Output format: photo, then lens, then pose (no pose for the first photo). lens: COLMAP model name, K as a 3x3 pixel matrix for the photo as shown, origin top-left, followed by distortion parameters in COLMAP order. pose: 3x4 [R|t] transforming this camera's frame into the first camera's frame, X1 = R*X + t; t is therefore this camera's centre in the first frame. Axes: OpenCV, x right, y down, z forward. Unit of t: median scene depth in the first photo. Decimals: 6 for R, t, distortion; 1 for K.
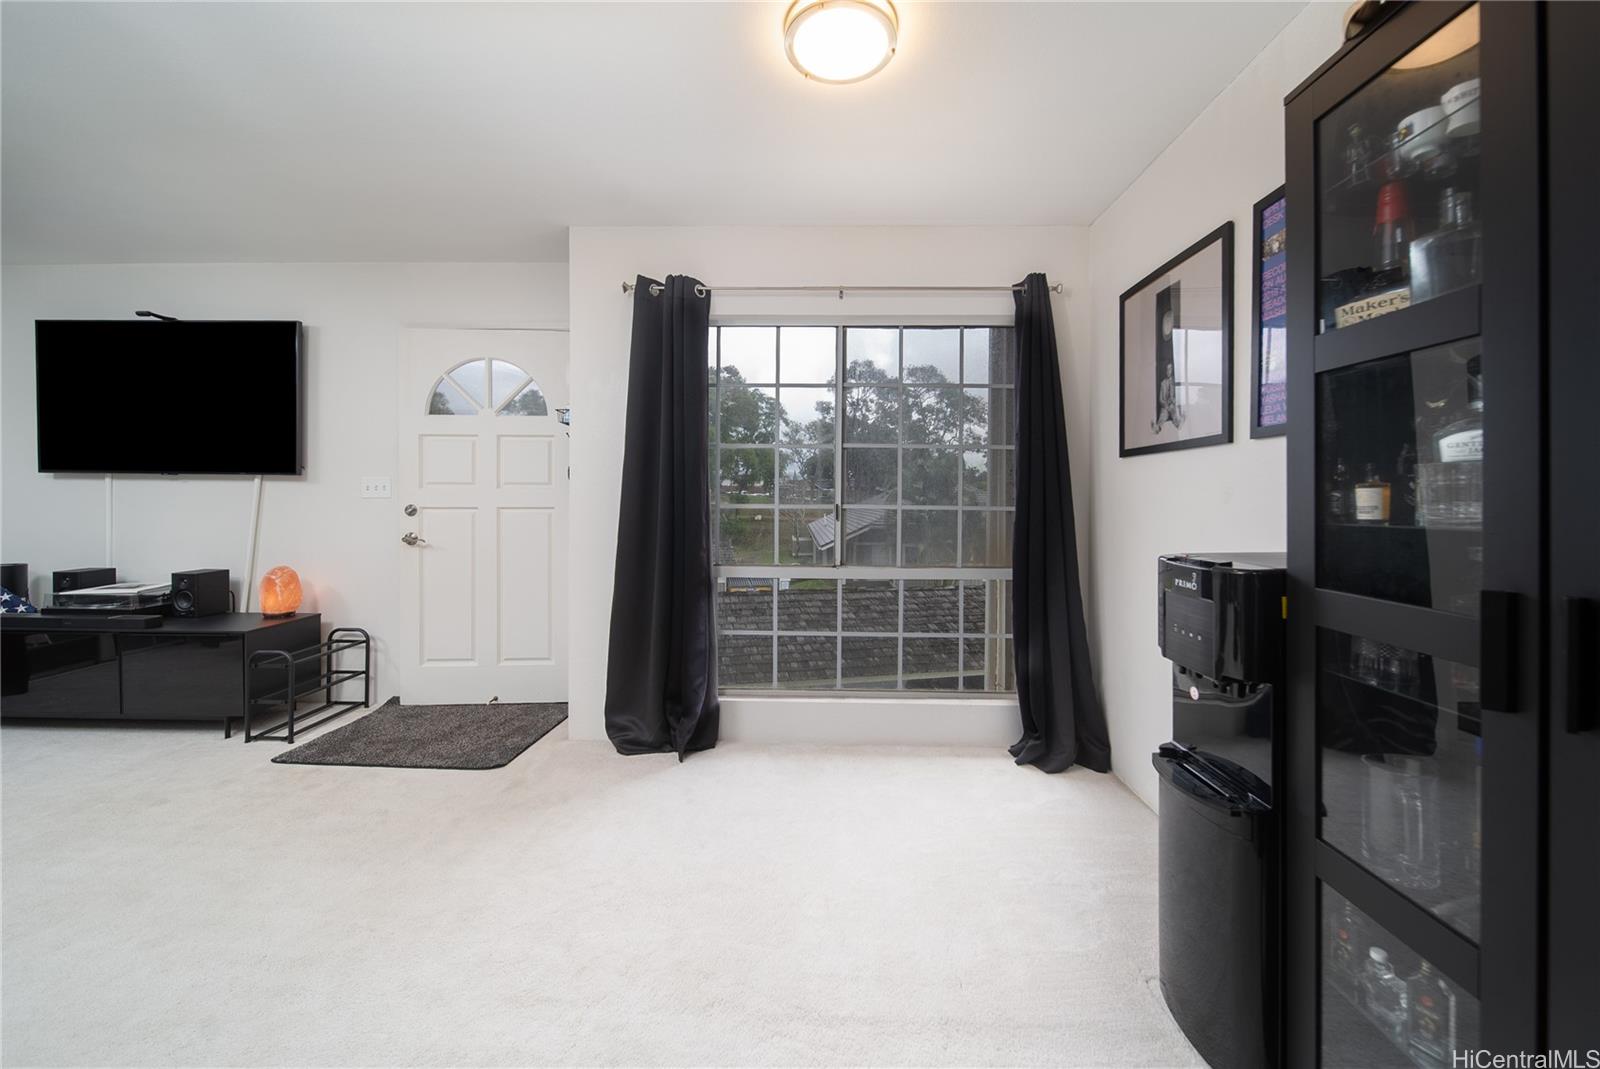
lens RADIAL K [[603.1, 0, 806.5], [0, 603.1, 502.8], [0, 0, 1]] dist [-0.000901, -0.000383]
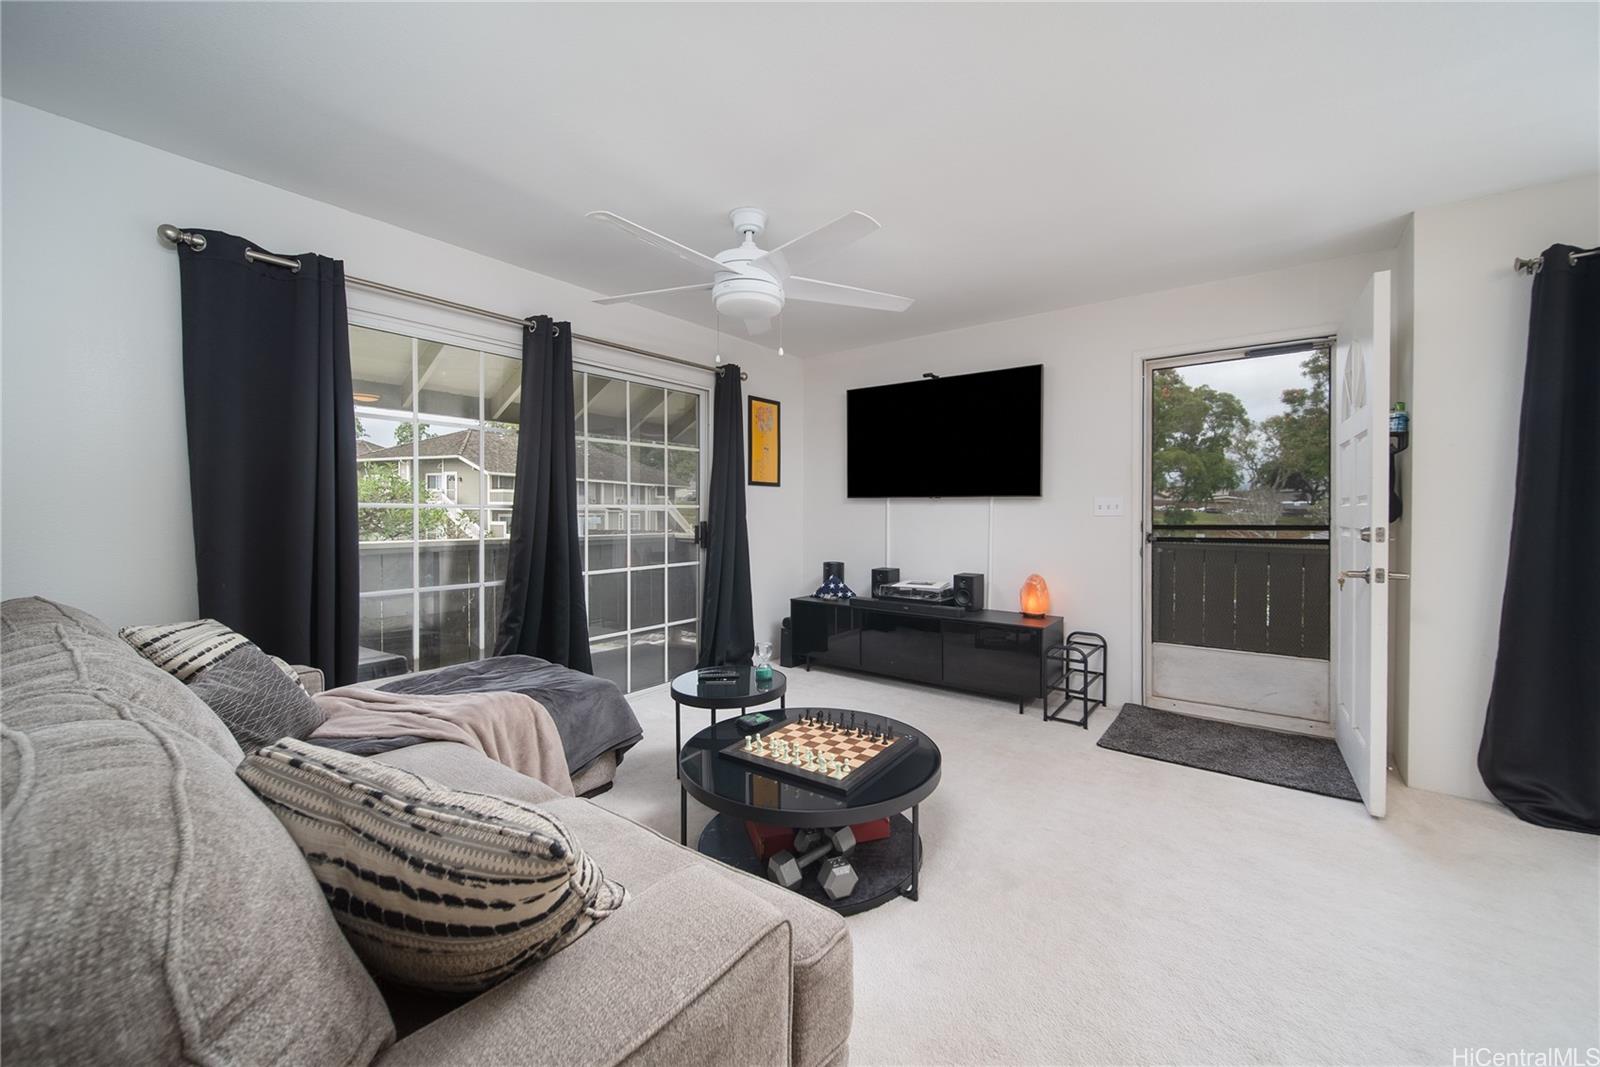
lens RADIAL K [[613.4, 0, 812.0], [0, 613.4, 518.0], [0, 0, 1]] dist [-0.001549, -0.000367]
pose [[0.812624, 0.001627, -0.582785, -0.538257], [-0.002570, 0.999996, -0.000793, -0.002150], [0.582782, 0.002142, 0.812626, -0.232463]]
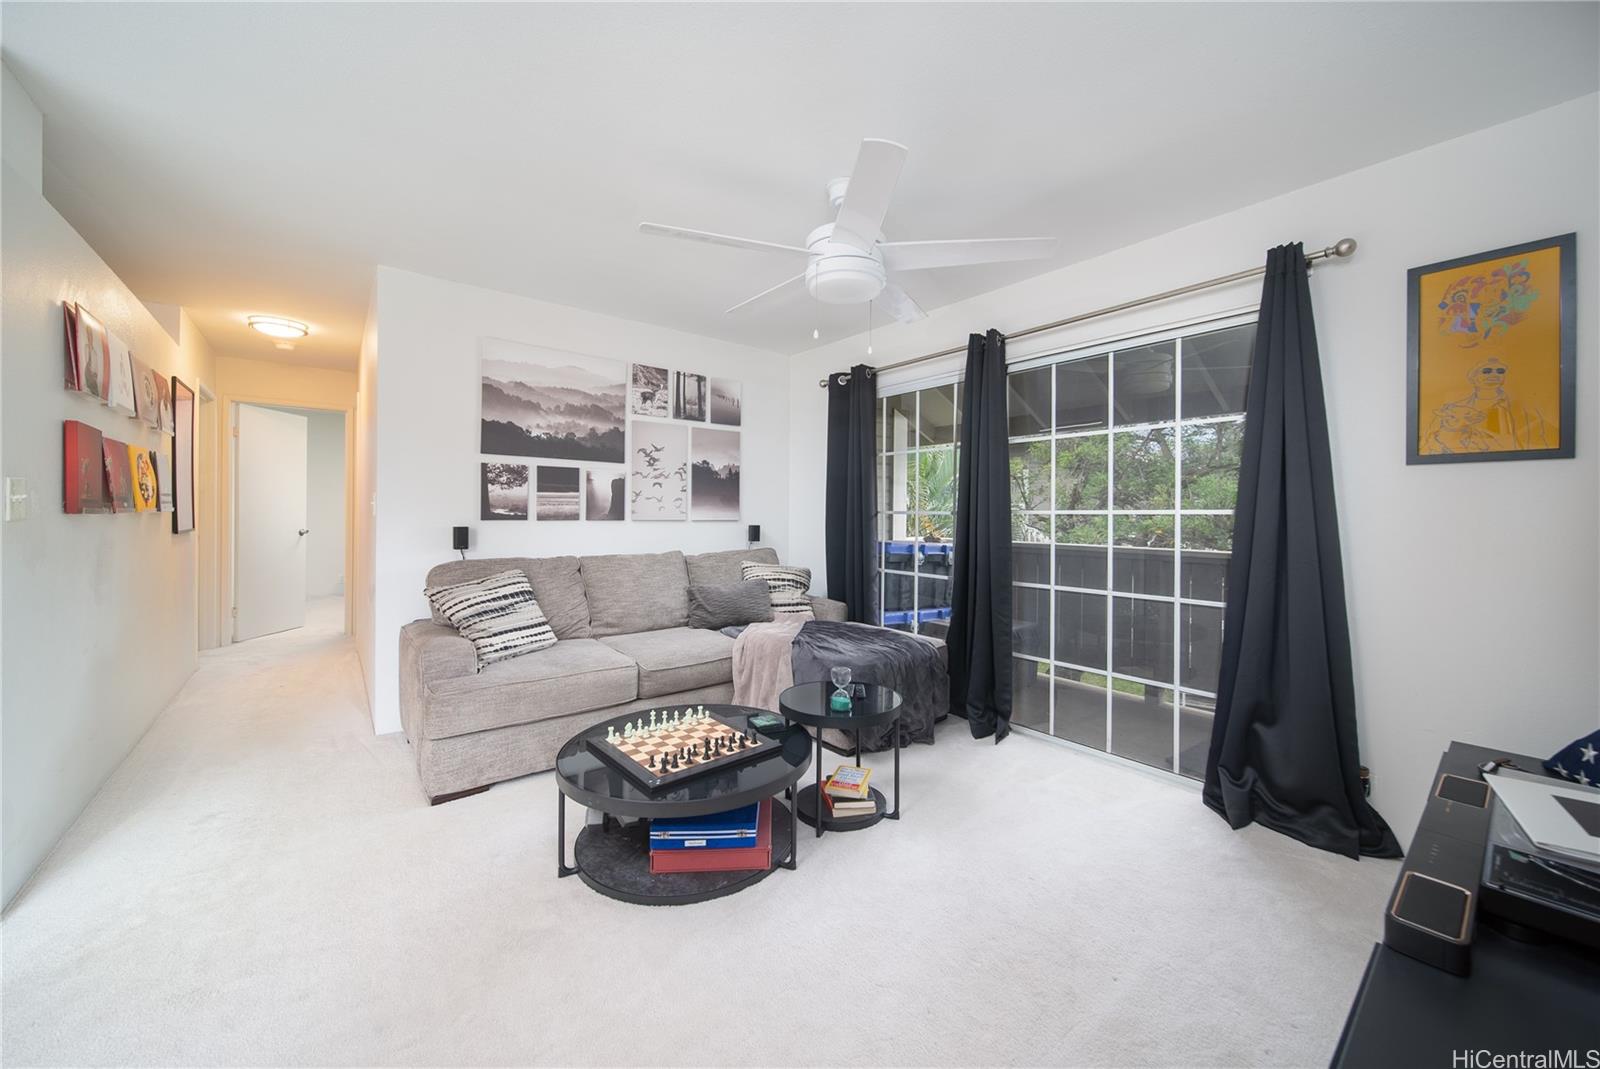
lens RADIAL K [[593.7, 0, 815.9], [0, 593.7, 515.6], [0, 0, 1]] dist [-0.000381, -0.000038]
pose [[-0.754416, -0.011410, -0.656298, -0.593459], [-0.020013, 0.999784, 0.005623, -0.015915], [0.656092, 0.017377, -0.754481, 0.945209]]
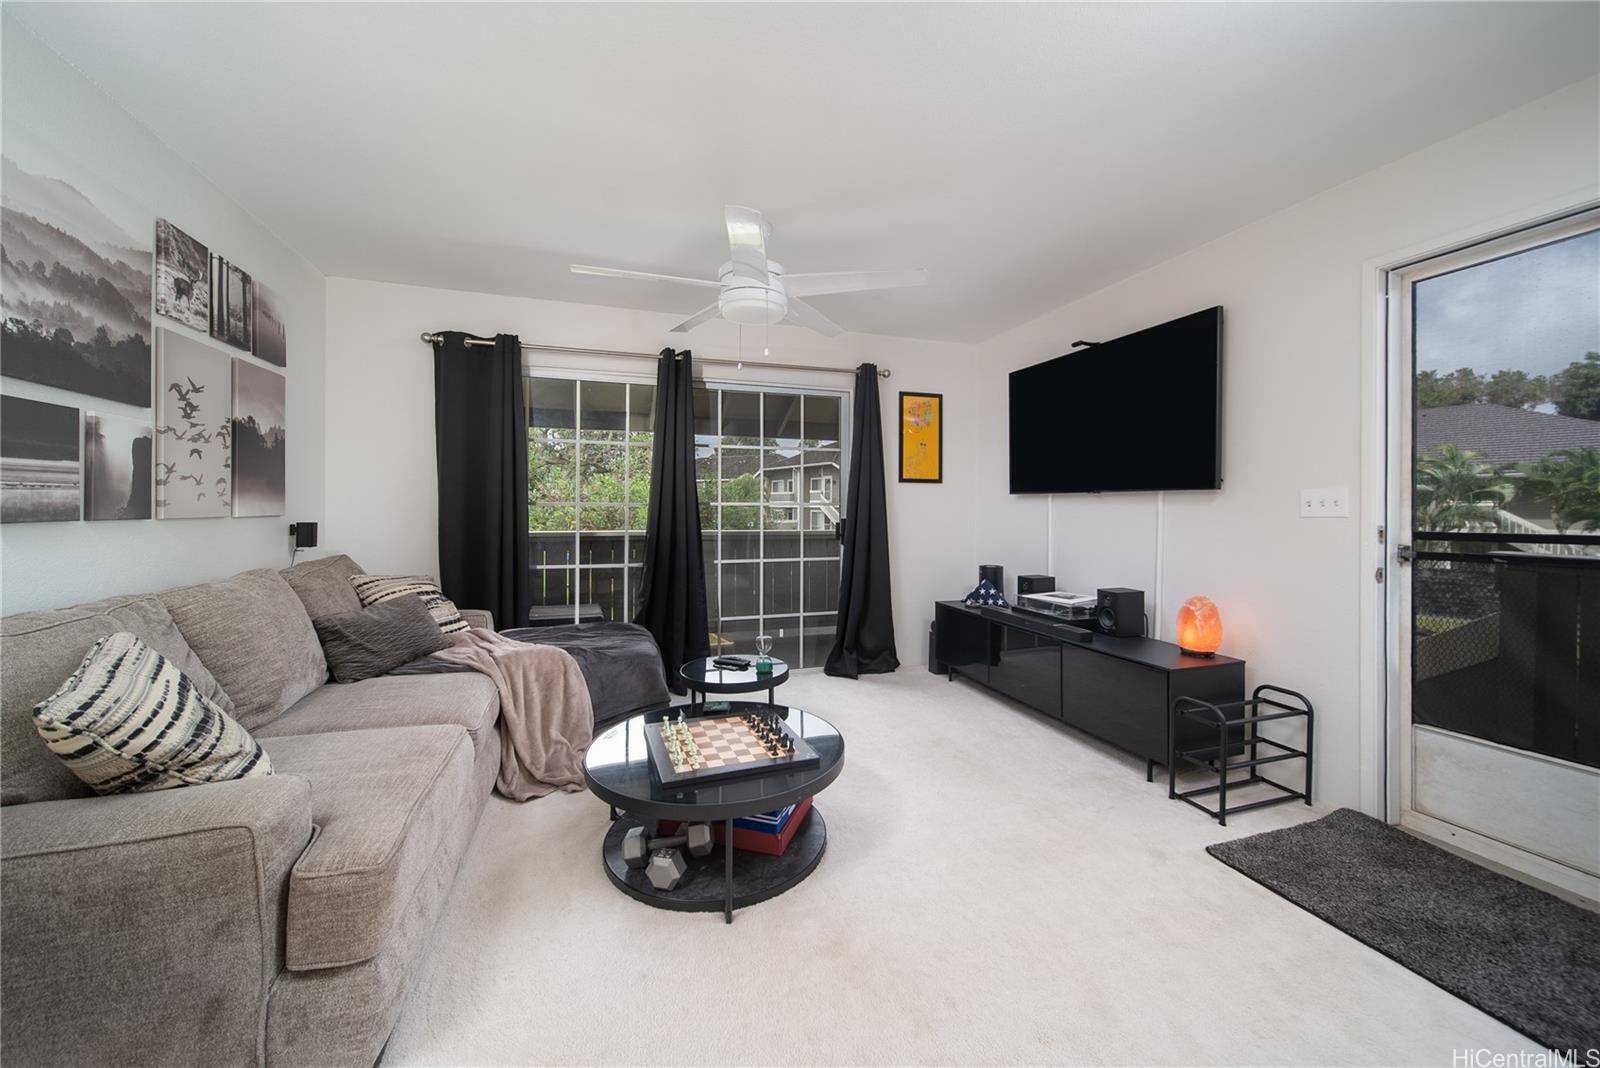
lens RADIAL K [[595.6, 0, 798.5], [0, 595.6, 509.5], [0, 0, 1]] dist [-0.001886, -0.000420]
pose [[0.332617, -0.002809, -0.943058, -0.269507], [-0.011846, 0.999904, -0.007156, -0.004977], [0.942988, 0.013552, 0.332552, 0.184245]]
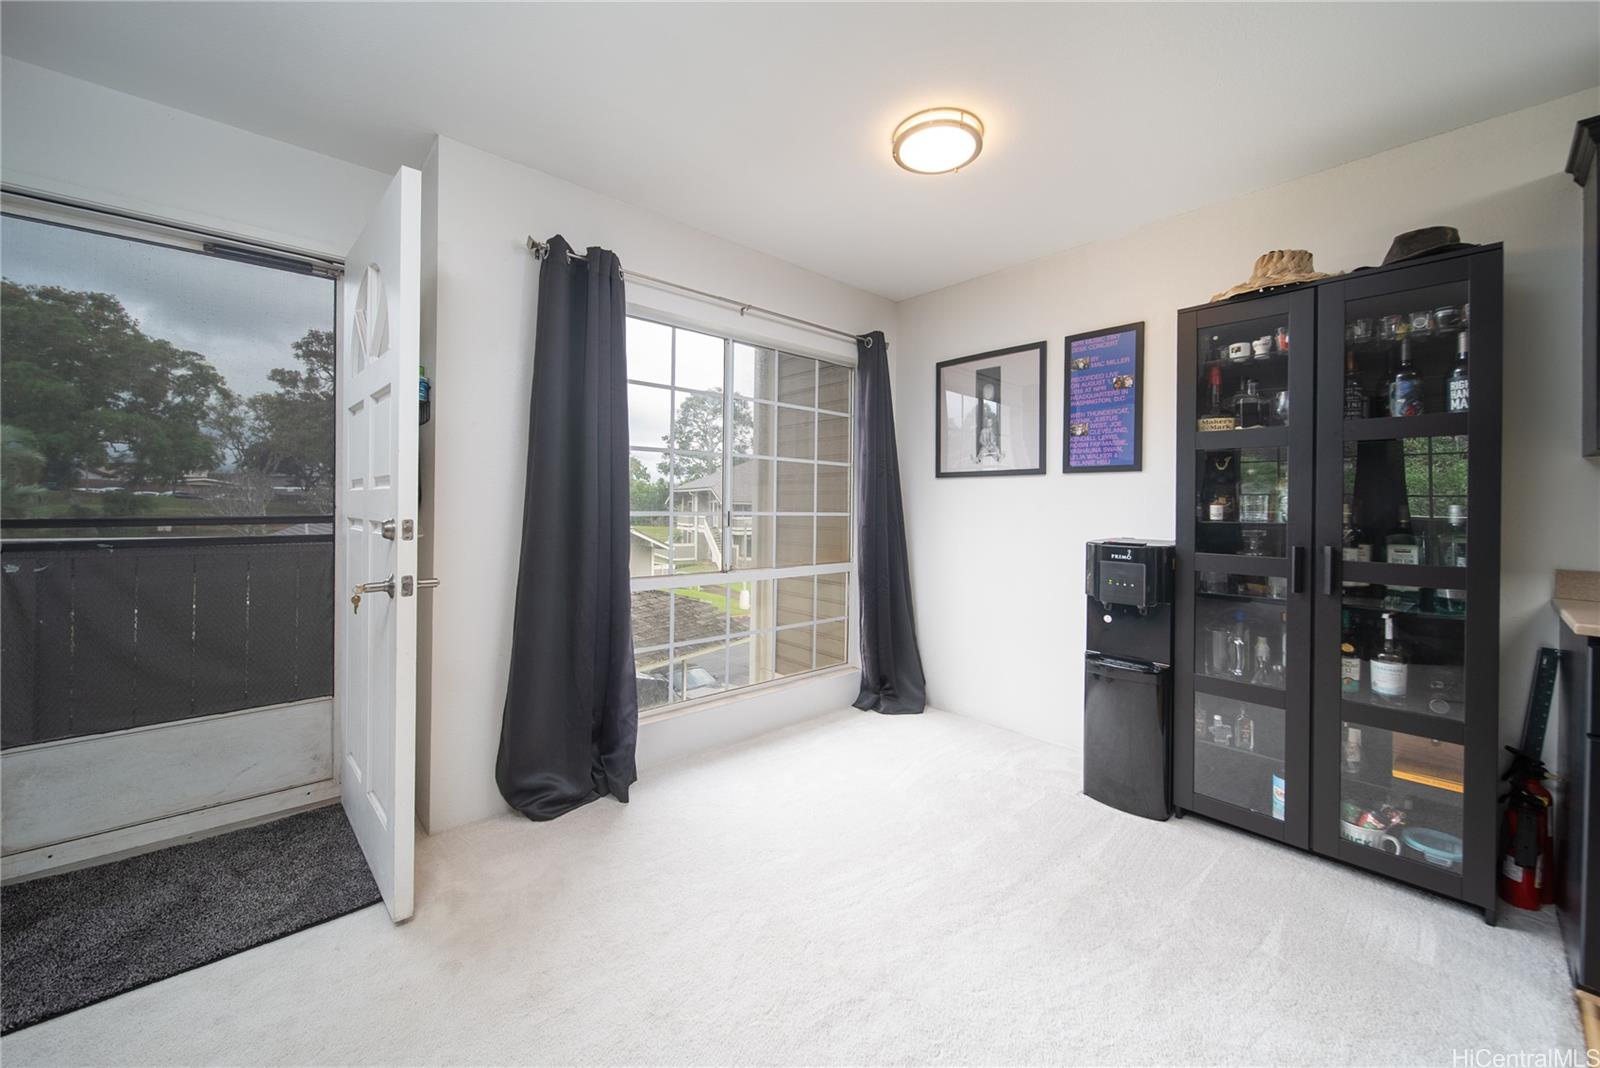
lens RADIAL K [[607.6, 0, 823.2], [0, 607.6, 504.7], [0, 0, 1]] dist [-0.000710, -0.000266]
pose [[0.719187, 0.003545, 0.694807, -0.519957], [-0.001436, 0.999992, -0.003615, -0.005056], [-0.694815, 0.001602, 0.719187, 0.129083]]
